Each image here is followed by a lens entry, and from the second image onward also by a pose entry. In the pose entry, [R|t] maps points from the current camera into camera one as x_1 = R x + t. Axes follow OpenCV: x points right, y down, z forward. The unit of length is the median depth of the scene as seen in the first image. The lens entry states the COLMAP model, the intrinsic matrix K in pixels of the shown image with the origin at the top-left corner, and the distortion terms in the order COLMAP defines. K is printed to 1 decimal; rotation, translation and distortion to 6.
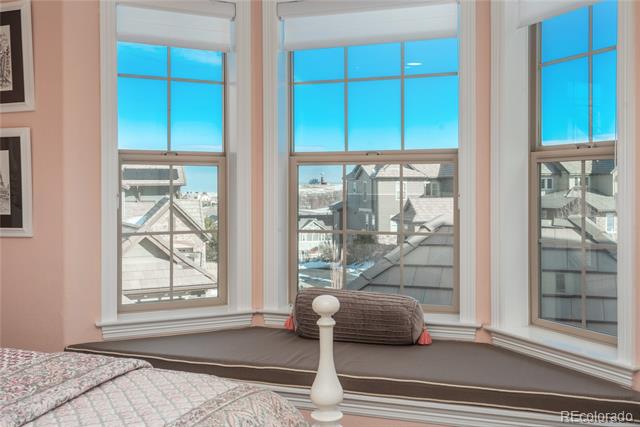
lens RADIAL K [[637.3, 0, 320.0], [0, 637.3, 213.5], [0, 0, 1]] dist [-0.009061, -0.008458]
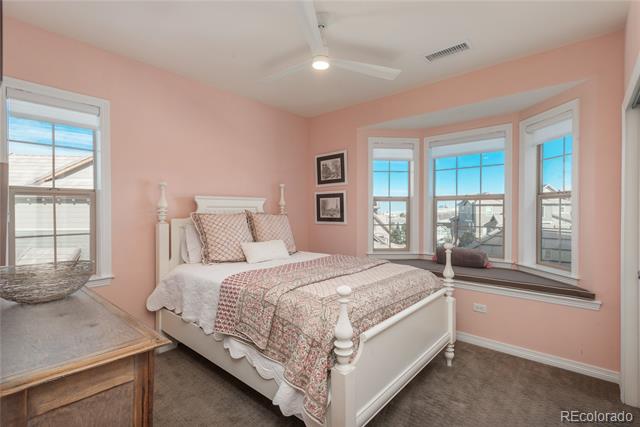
lens RADIAL K [[299.8, 0, 322.7], [0, 299.8, 214.2], [0, 0, 1]] dist [0.013015, -0.000653]
pose [[0.927029, 0.006149, -0.374939, -0.006878], [-0.015523, 0.999638, -0.021988, 0.017507], [0.374668, 0.026204, 0.926789, -0.401817]]
